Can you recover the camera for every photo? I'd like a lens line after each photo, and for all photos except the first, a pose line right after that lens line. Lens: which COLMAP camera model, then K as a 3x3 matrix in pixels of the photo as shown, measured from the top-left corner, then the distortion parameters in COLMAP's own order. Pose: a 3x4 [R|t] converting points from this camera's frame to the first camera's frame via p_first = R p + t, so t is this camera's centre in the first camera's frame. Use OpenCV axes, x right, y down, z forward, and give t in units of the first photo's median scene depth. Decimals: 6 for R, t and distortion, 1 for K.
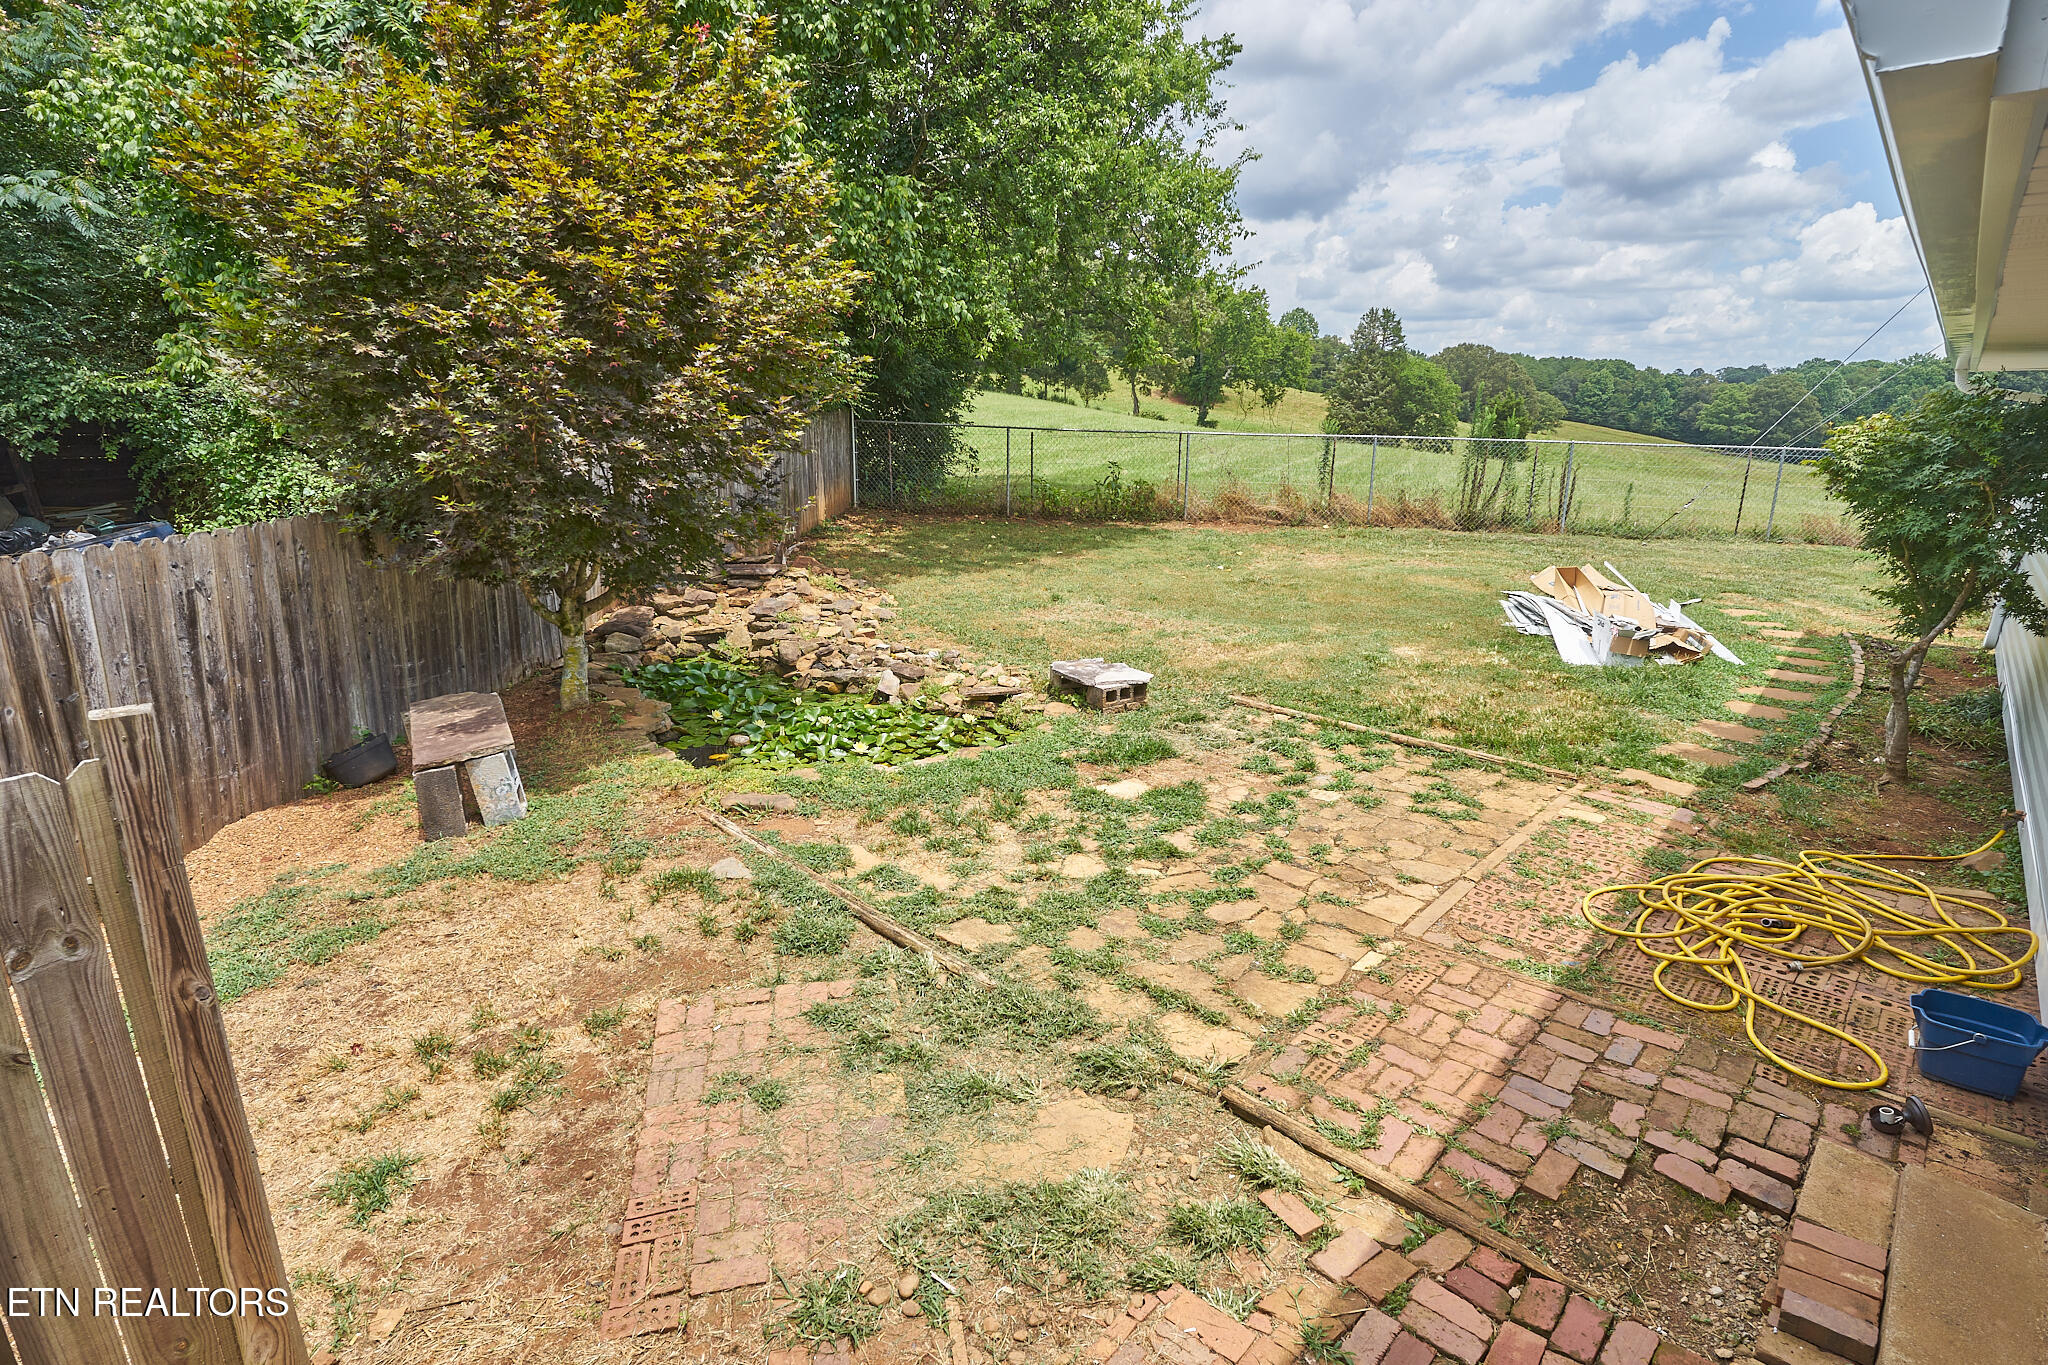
lens RADIAL K [[1070.0, 0, 1027.9], [0, 1070.0, 686.7], [0, 0, 1]] dist [0.004704, -0.001560]
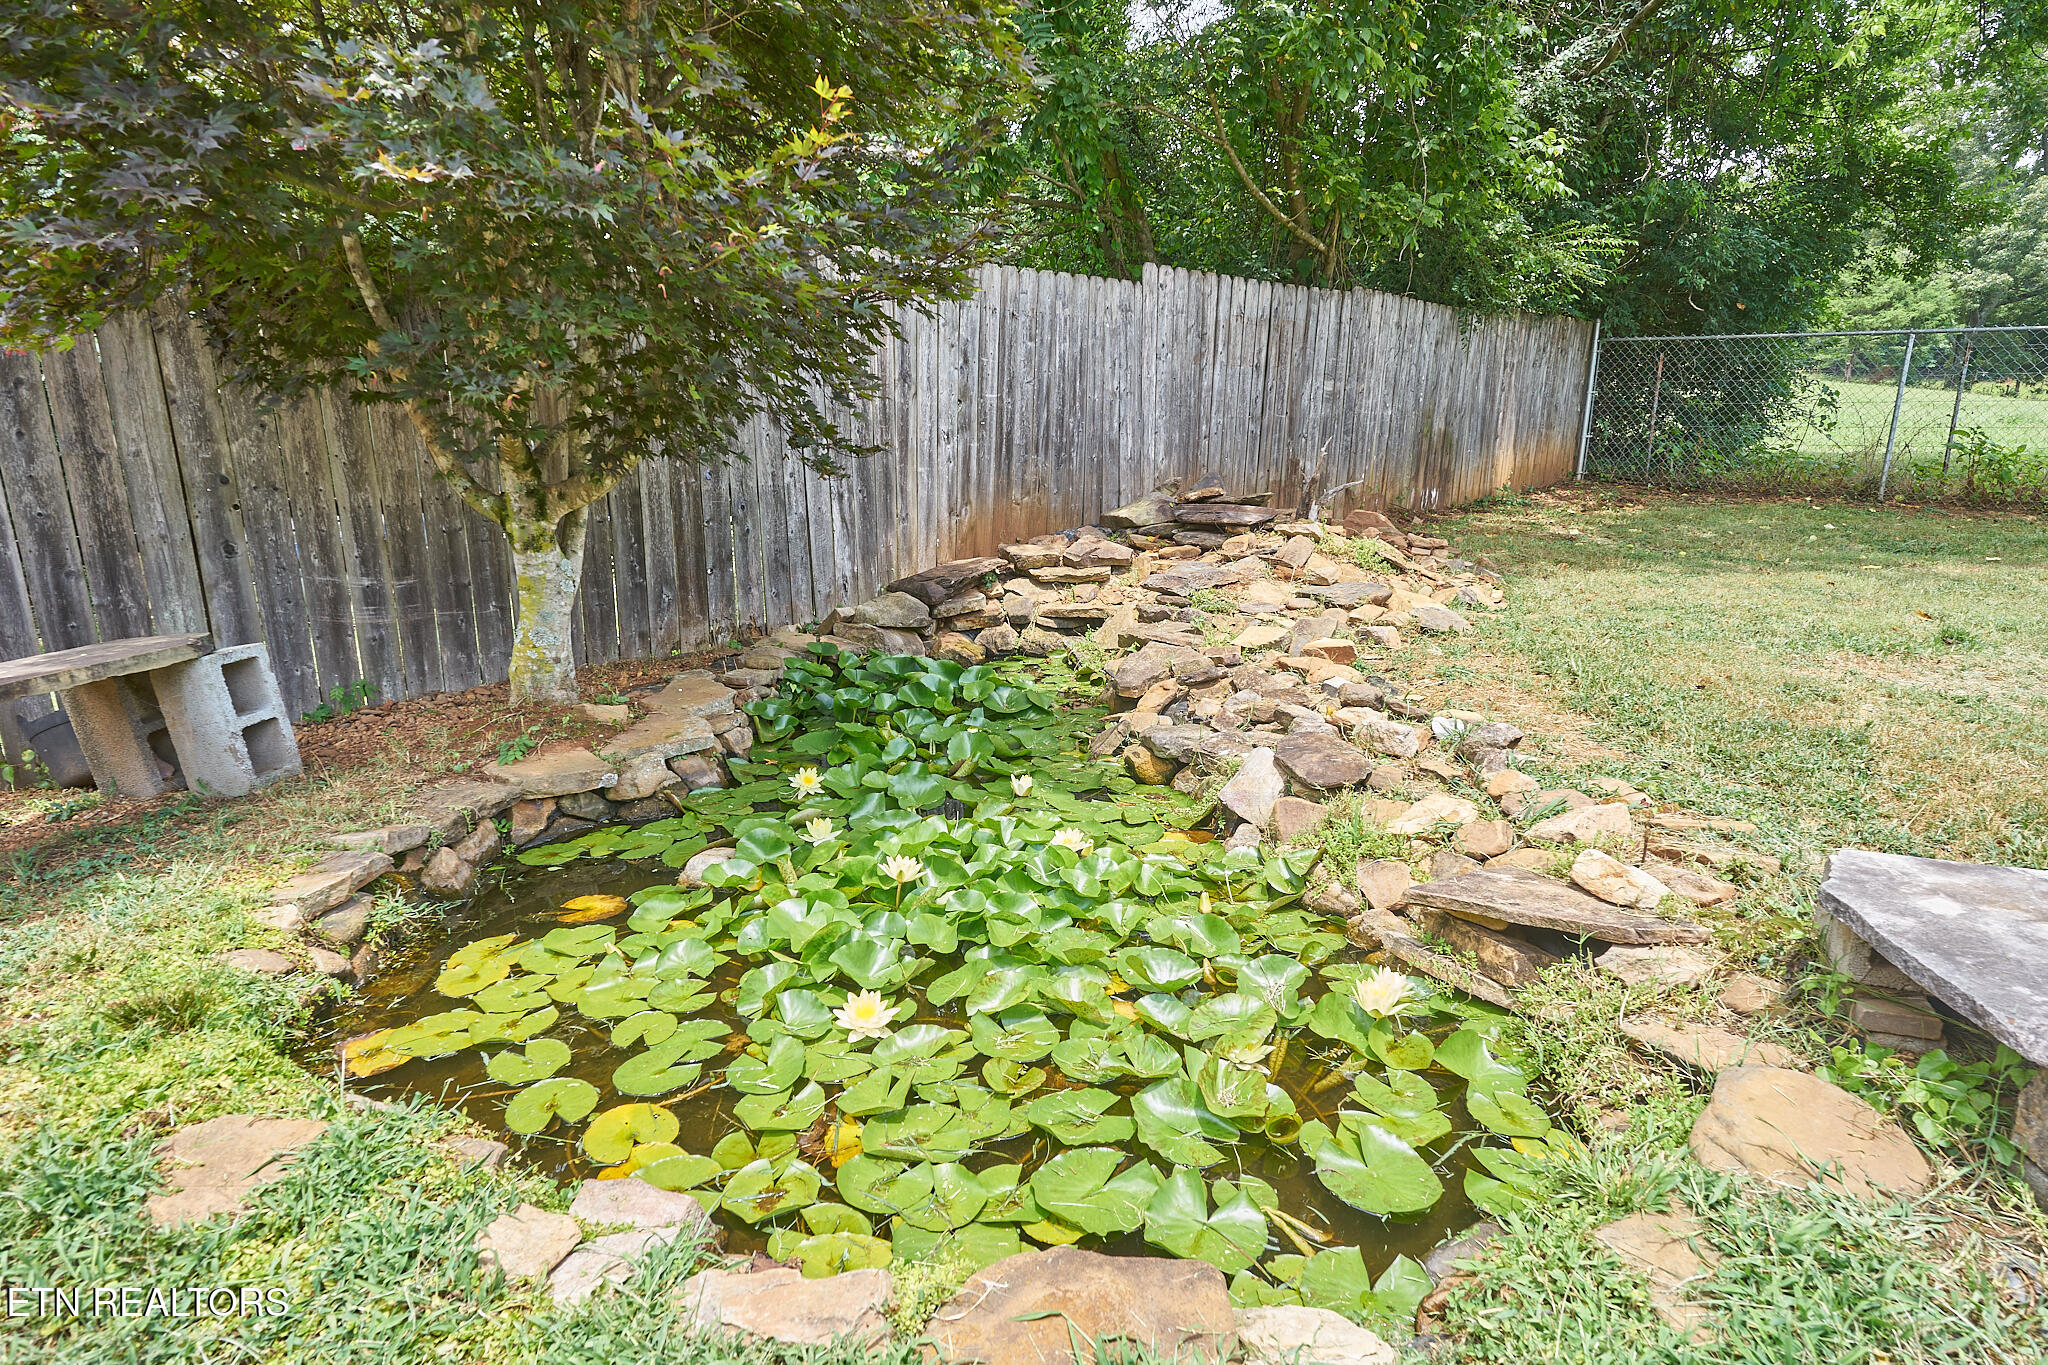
lens RADIAL K [[1070.0, 0, 1032.2], [0, 1070.0, 698.6], [0, 0, 1]] dist [0.004704, -0.001560]
pose [[0.759792, 0.150986, -0.632391, 0.025052], [-0.159919, 0.986179, 0.043317, -0.029156], [0.630191, 0.068219, 0.773437, 0.574976]]
